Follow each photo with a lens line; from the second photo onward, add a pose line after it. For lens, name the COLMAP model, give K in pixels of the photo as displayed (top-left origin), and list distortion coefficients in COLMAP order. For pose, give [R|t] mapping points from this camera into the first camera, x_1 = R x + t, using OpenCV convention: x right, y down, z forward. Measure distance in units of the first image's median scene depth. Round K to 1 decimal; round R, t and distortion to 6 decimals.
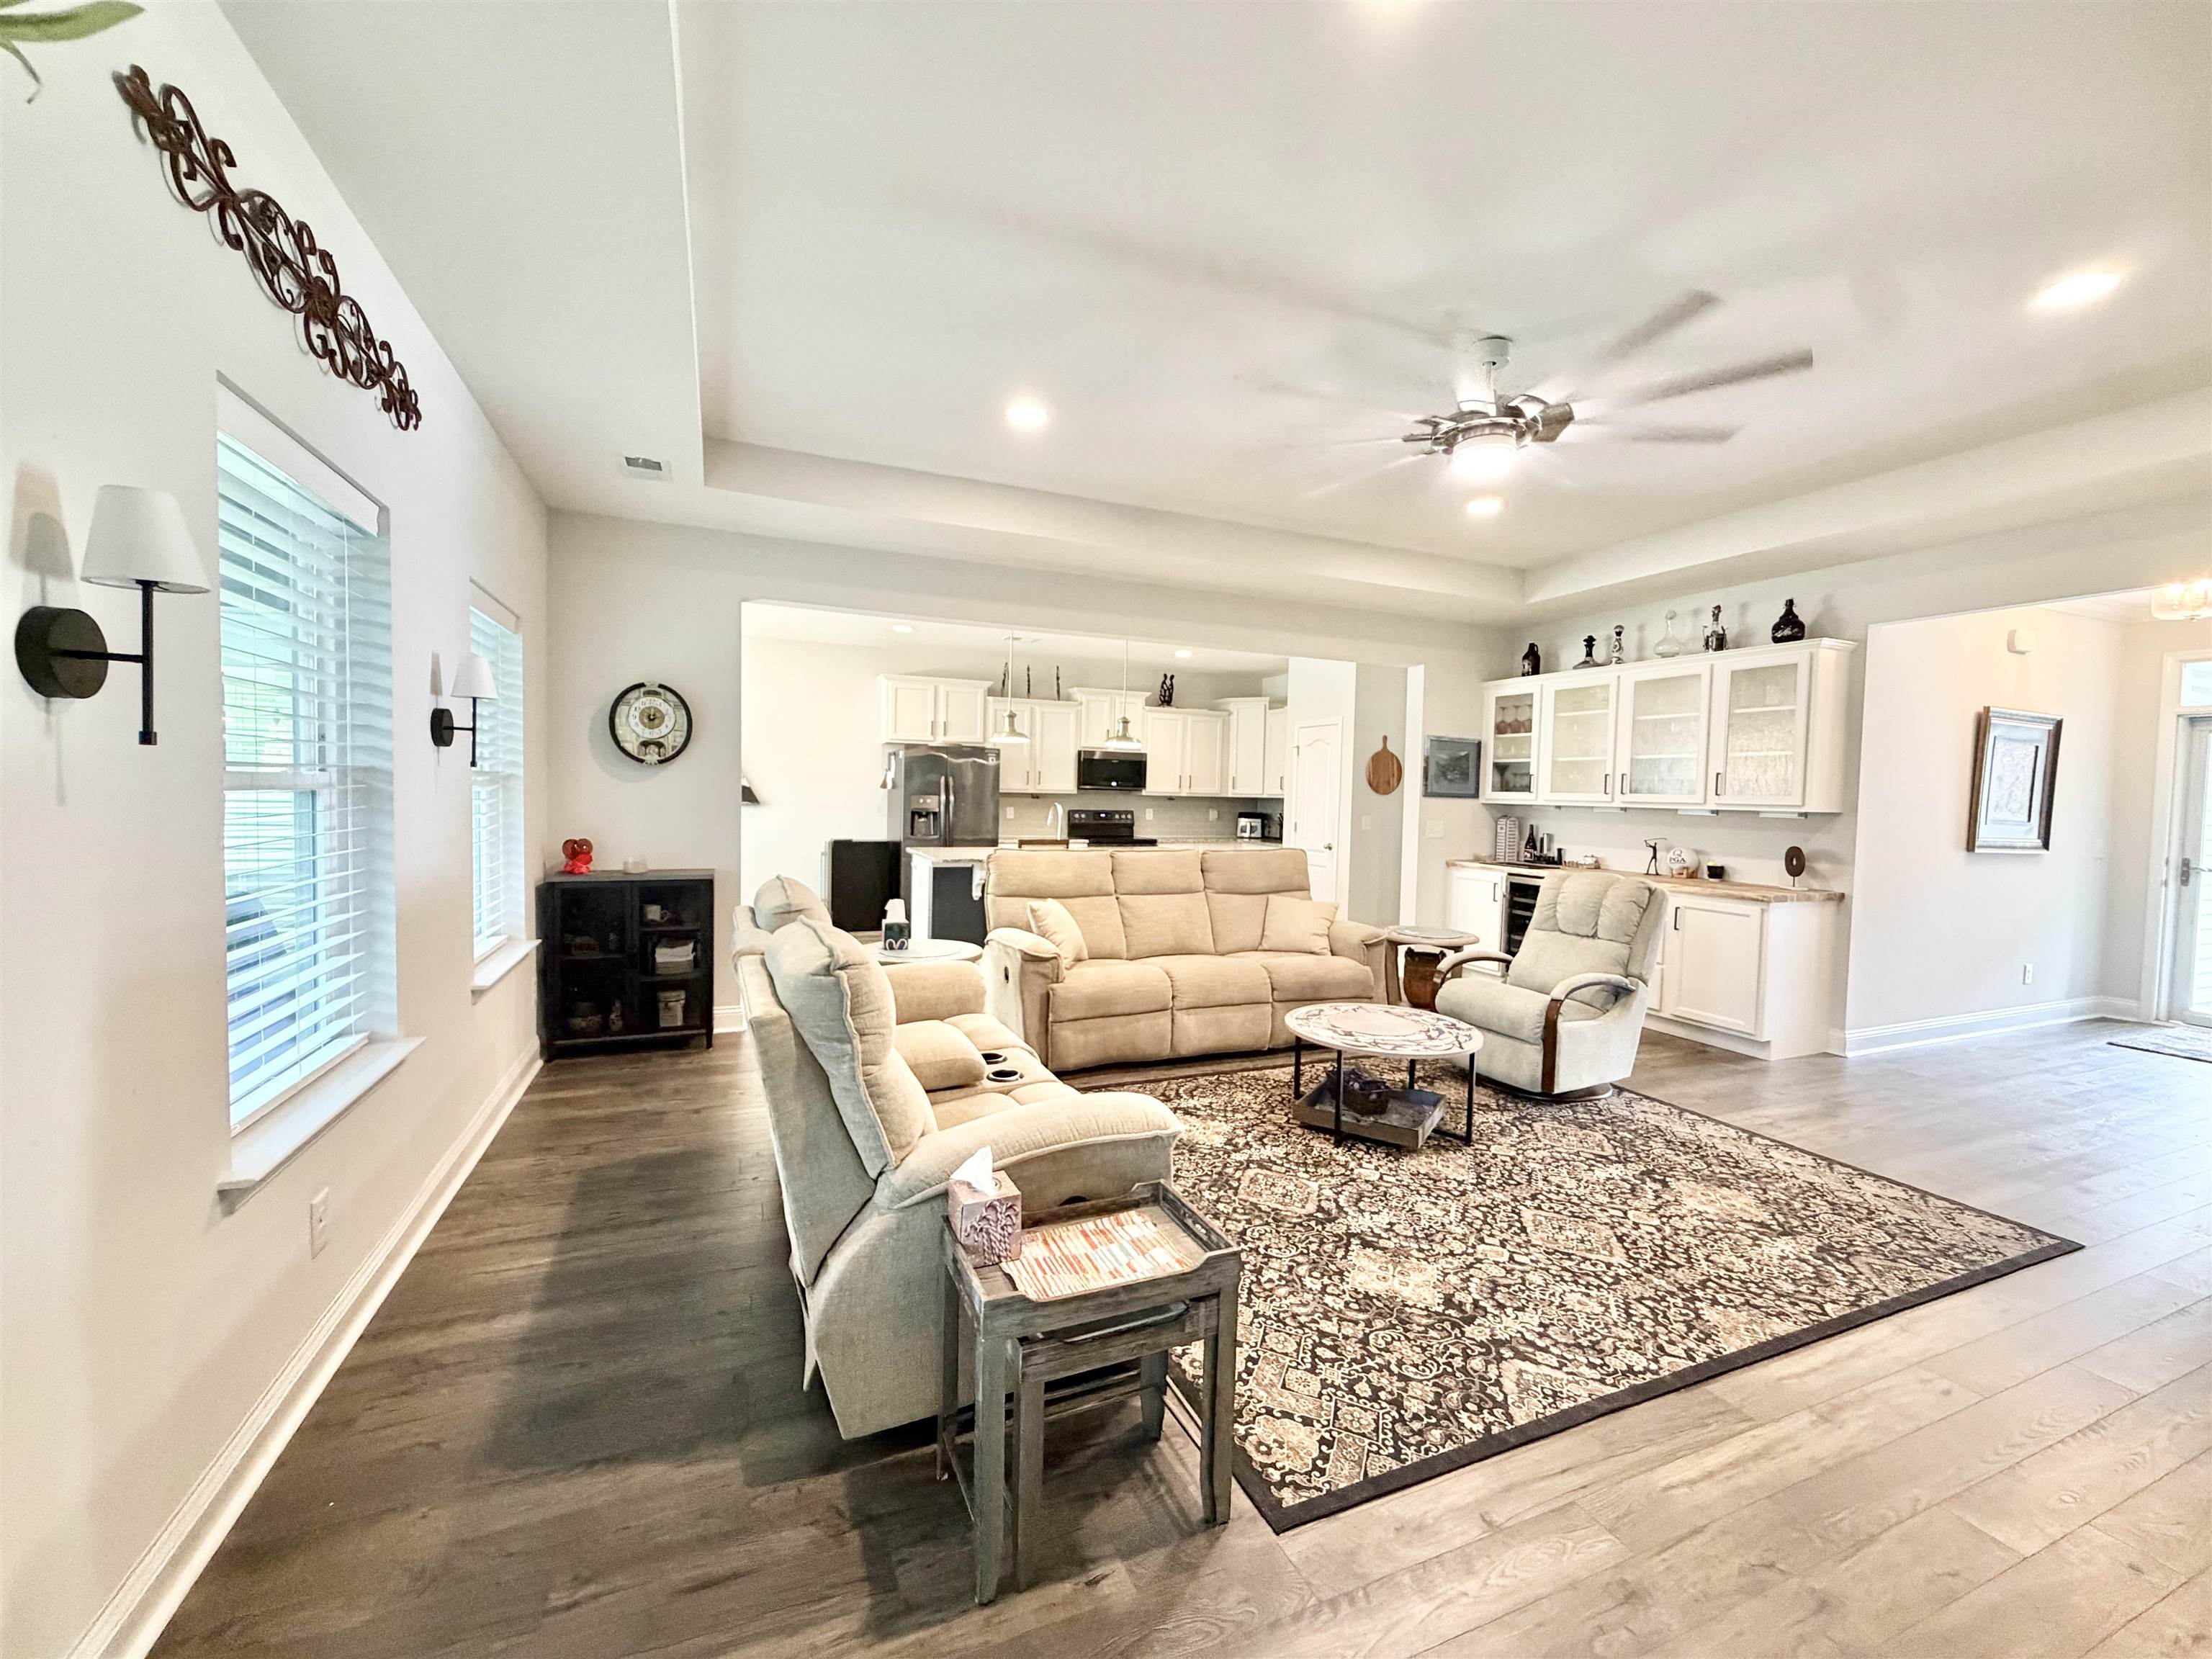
lens RADIAL K [[889.5, 0, 1106.0], [0, 889.5, 829.5], [0, 0, 1]] dist [-0.000593, -0.000141]
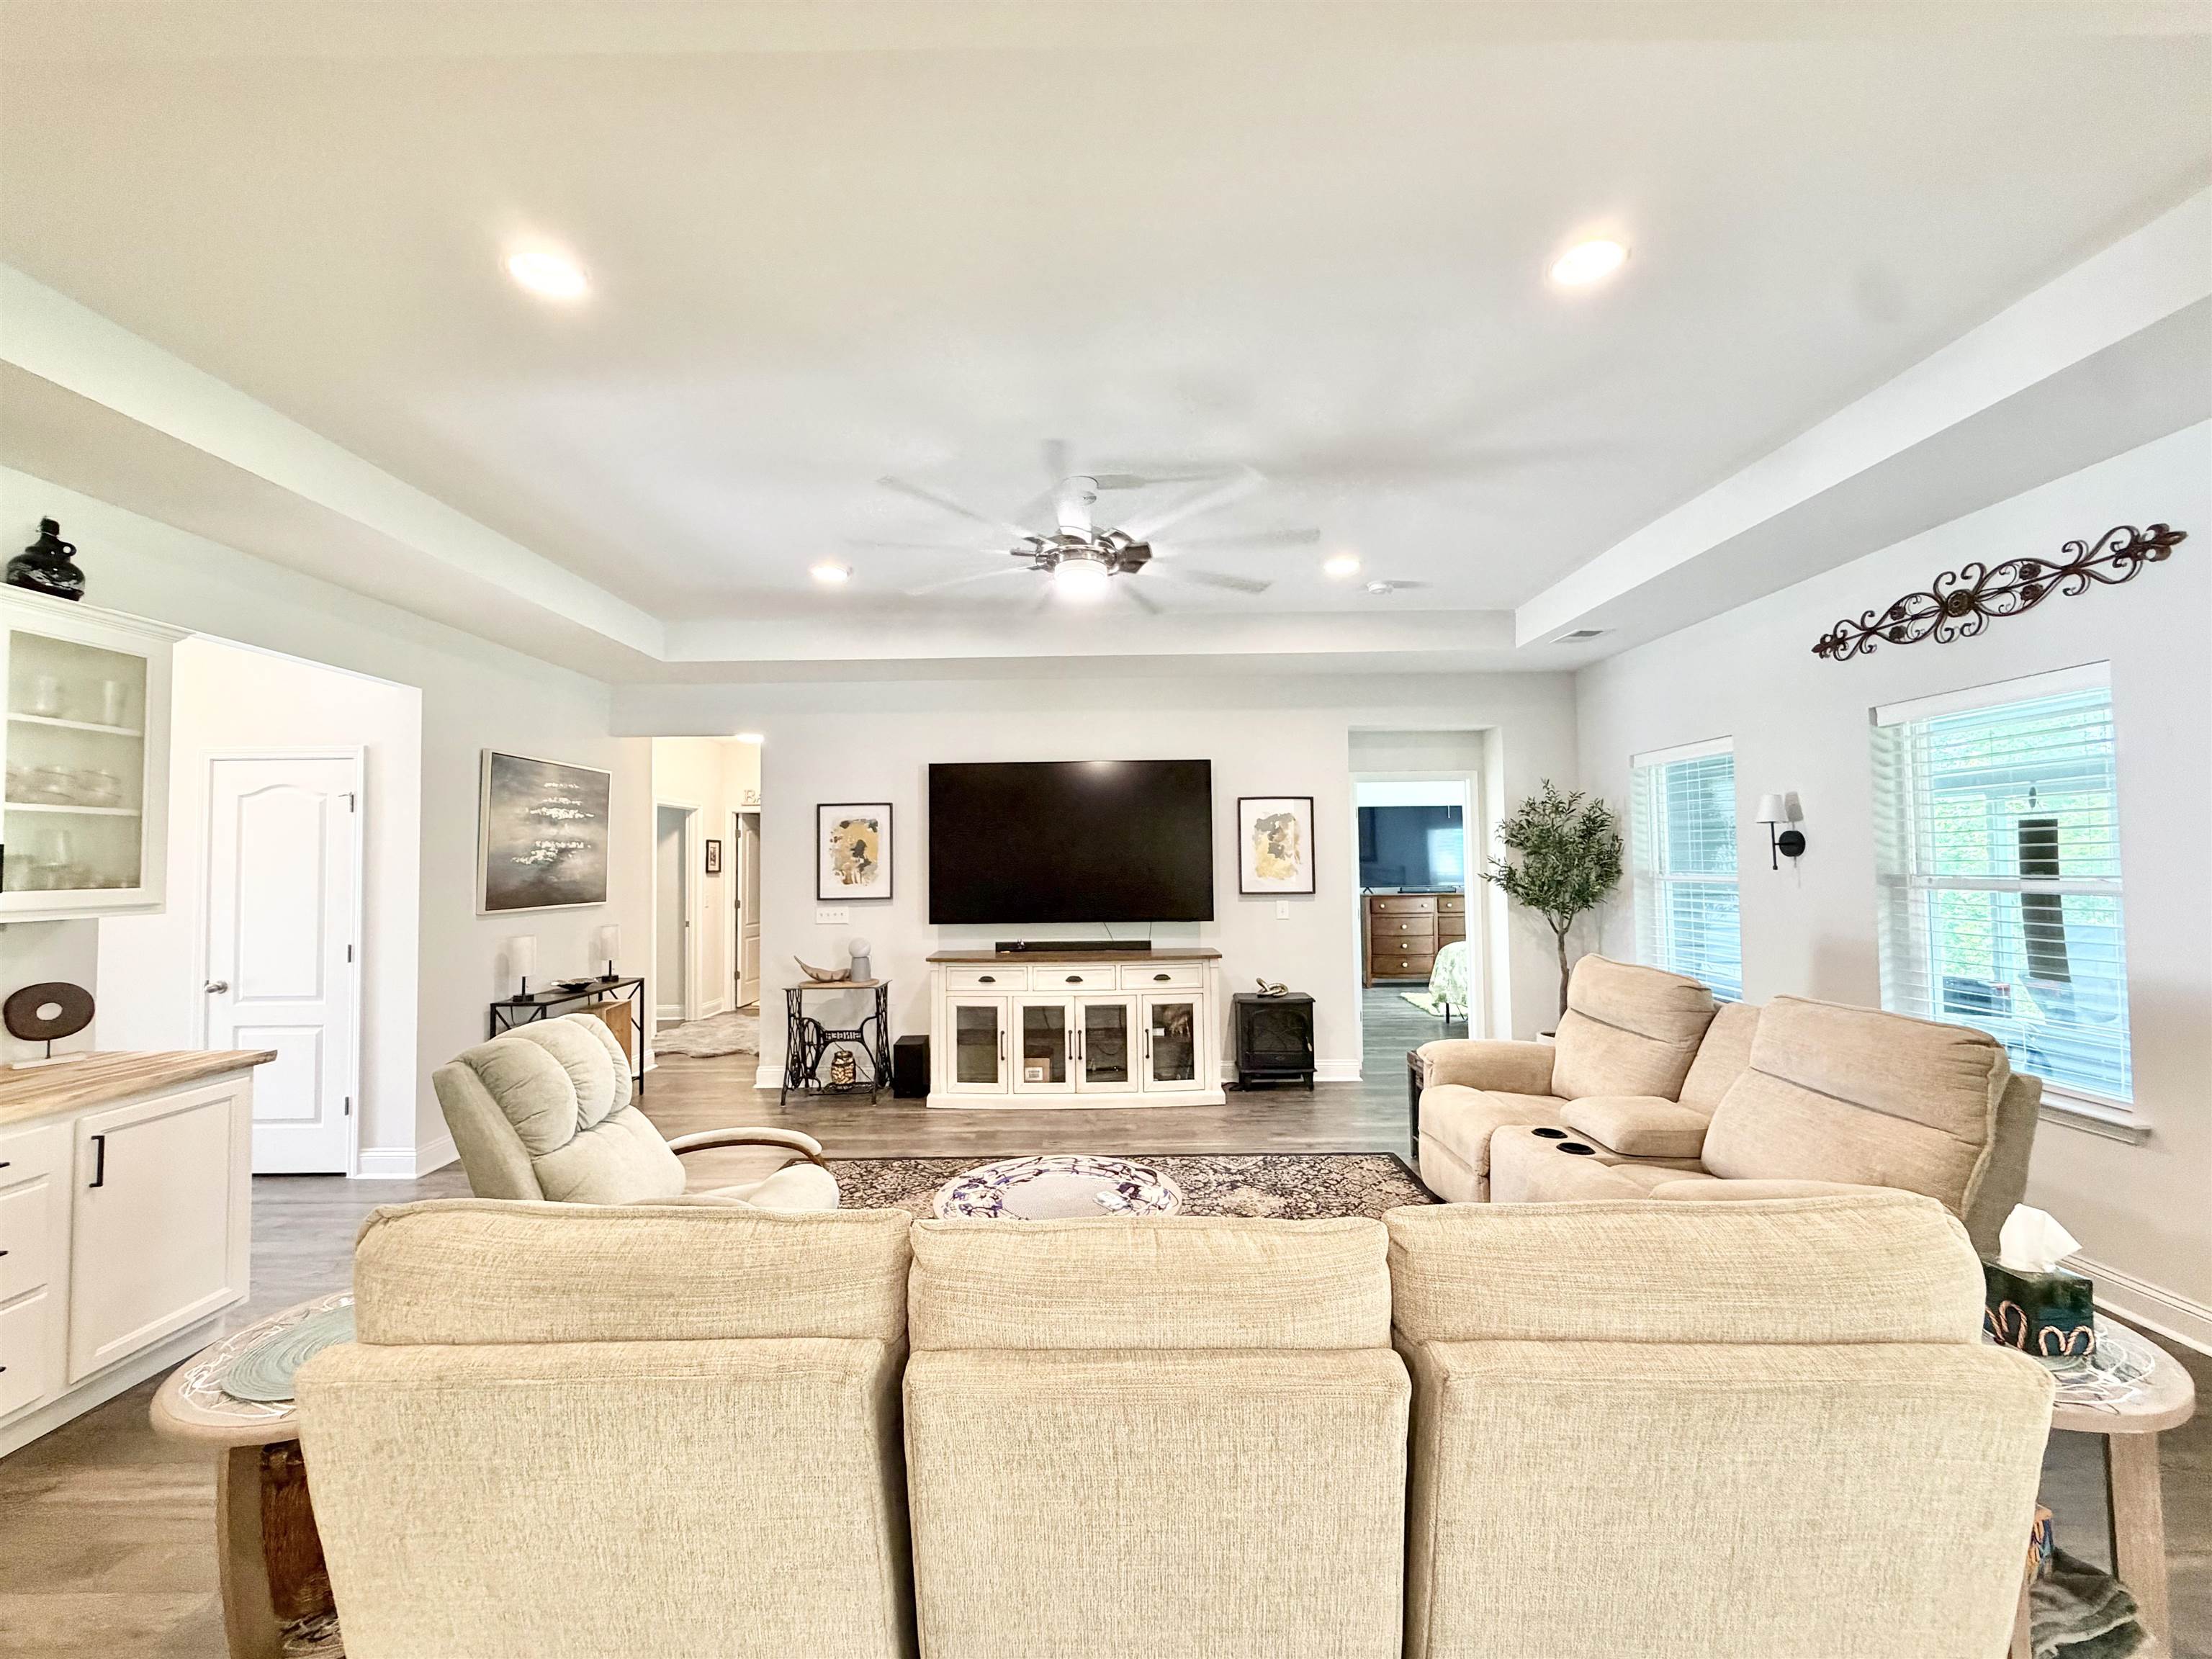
lens RADIAL K [[889.5, 0, 1106.0], [0, 889.5, 829.5], [0, 0, 1]] dist [-0.000593, -0.000141]
pose [[-0.920887, 0.002647, 0.389821, -0.039453], [0.008321, 0.999883, 0.012868, -0.157189], [-0.389741, 0.015094, -0.920801, 2.617346]]
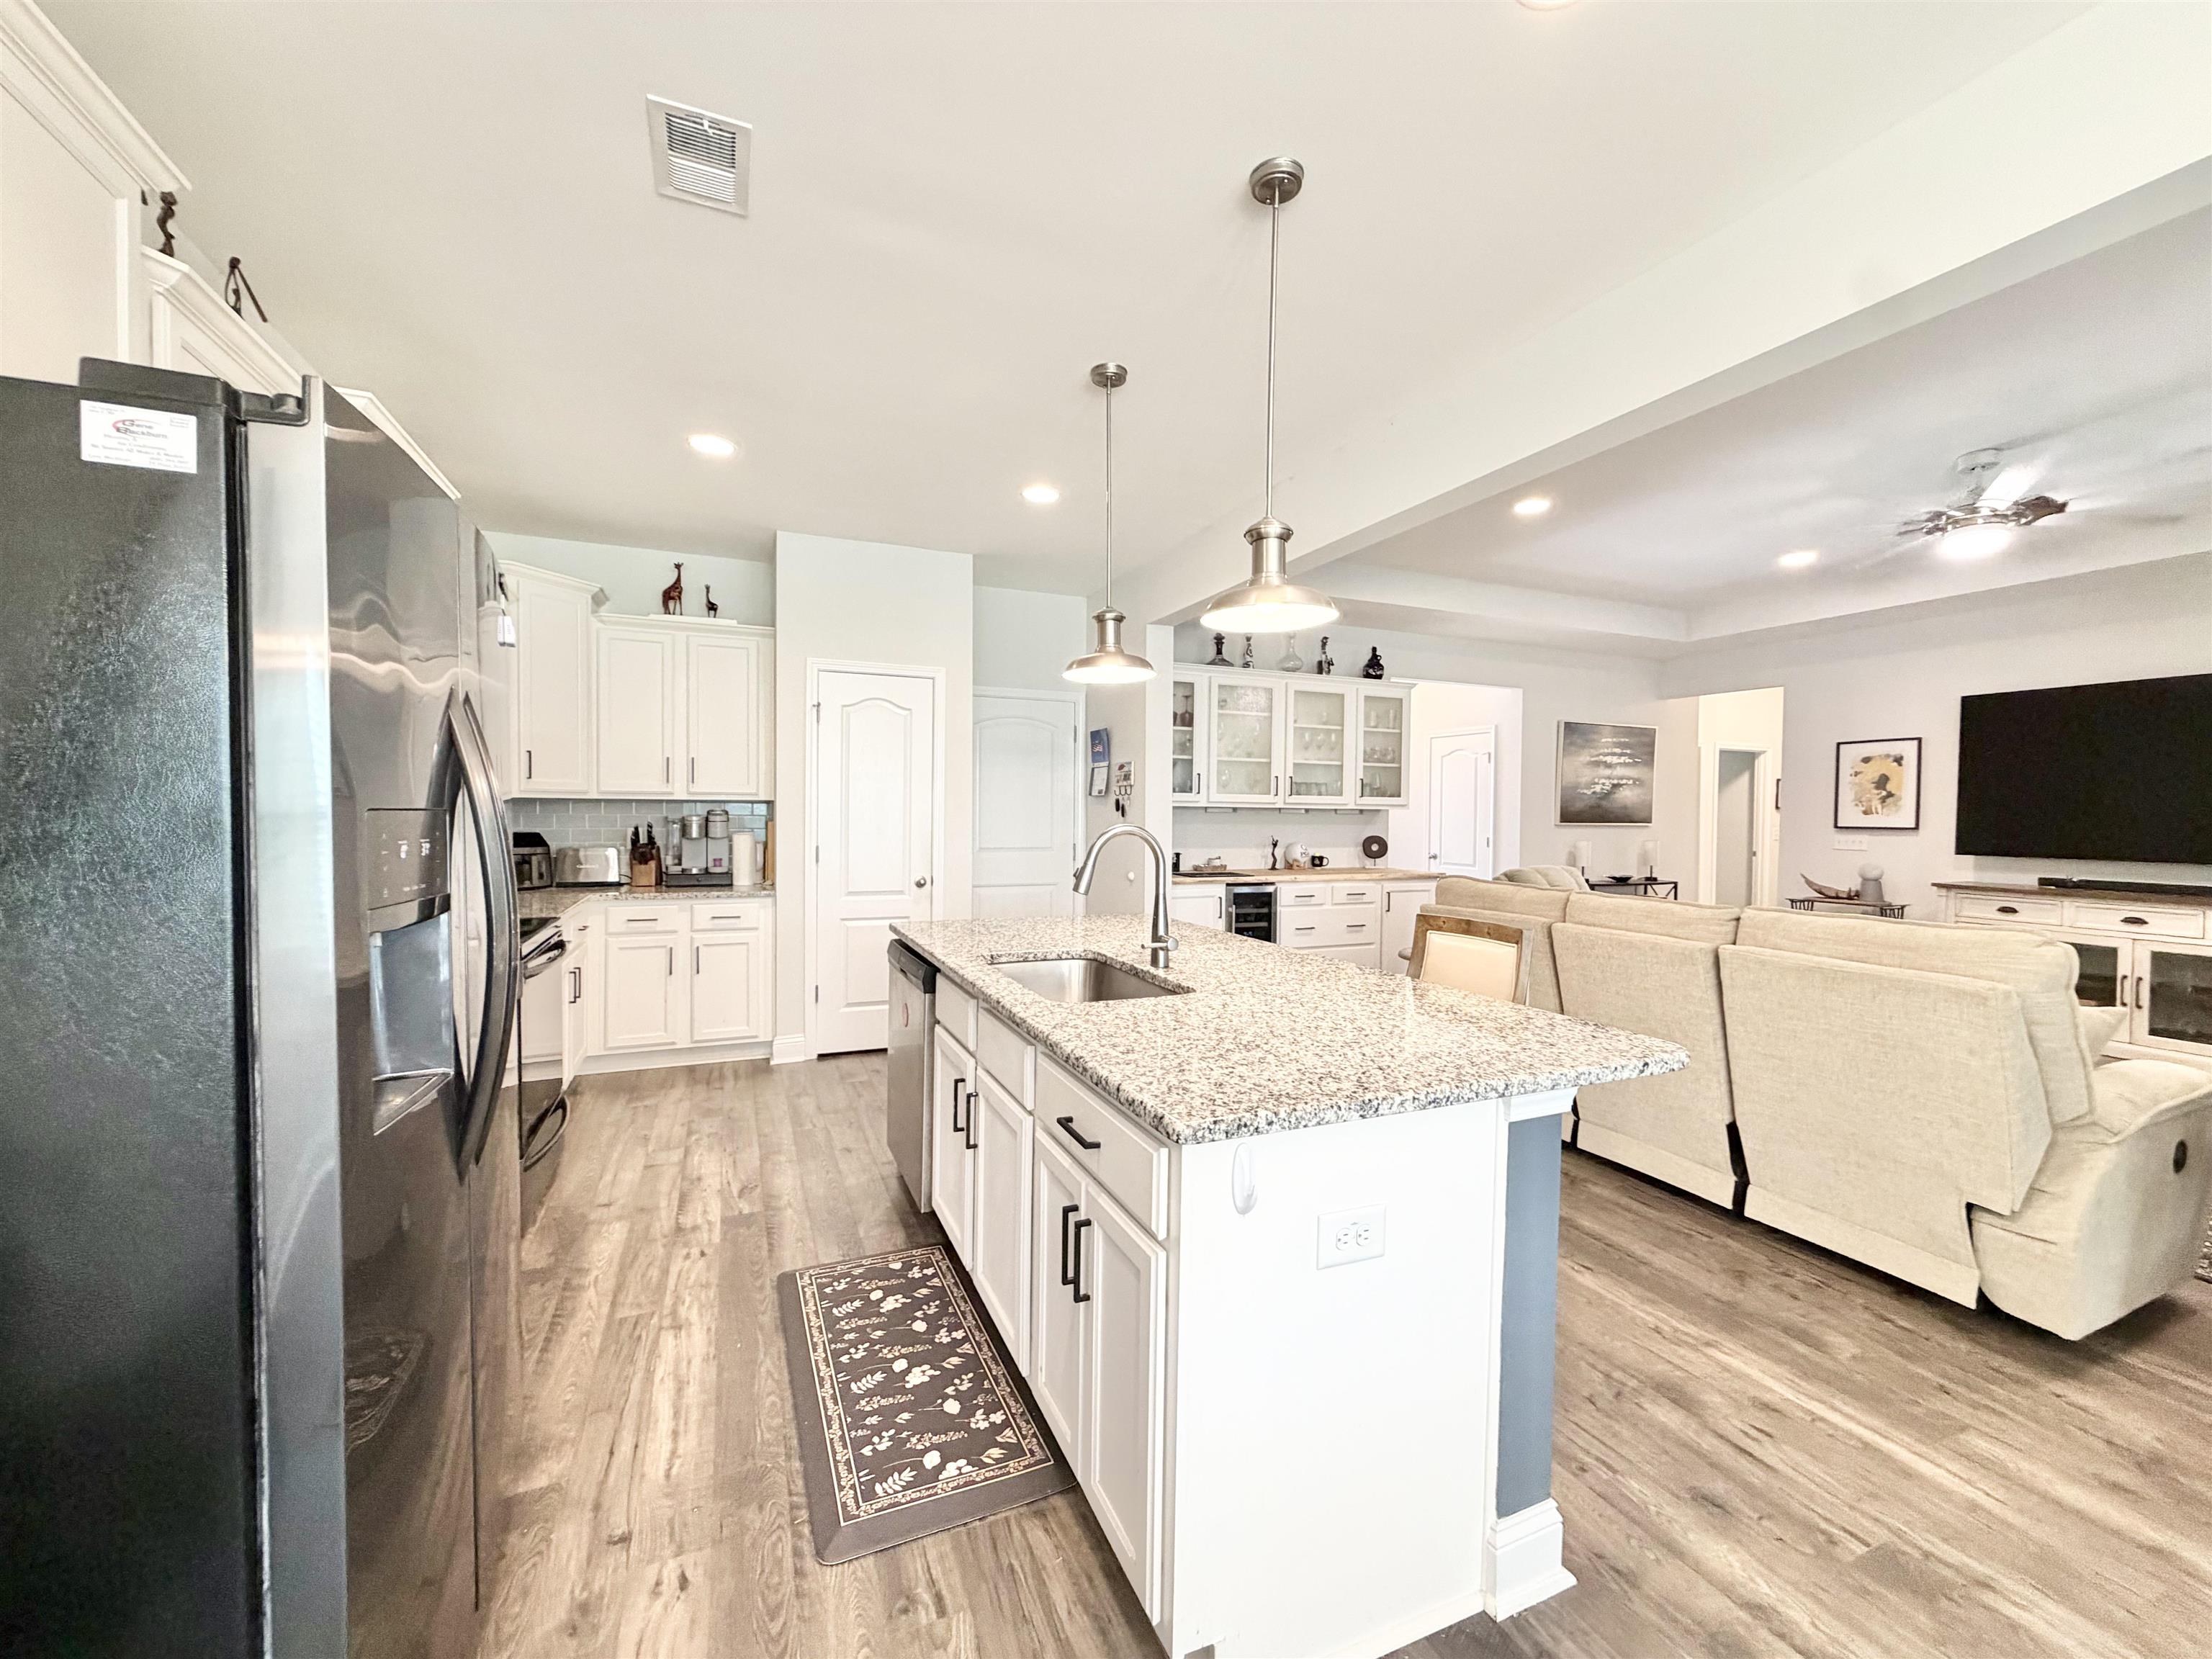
lens RADIAL K [[889.5, 0, 1106.0], [0, 889.5, 829.5], [0, 0, 1]] dist [-0.000593, -0.000141]
pose [[-0.003205, -0.042020, 0.999112, -1.143753], [0.033510, 0.998551, 0.042104, -0.123840], [-0.999433, 0.033615, -0.001793, 2.951095]]
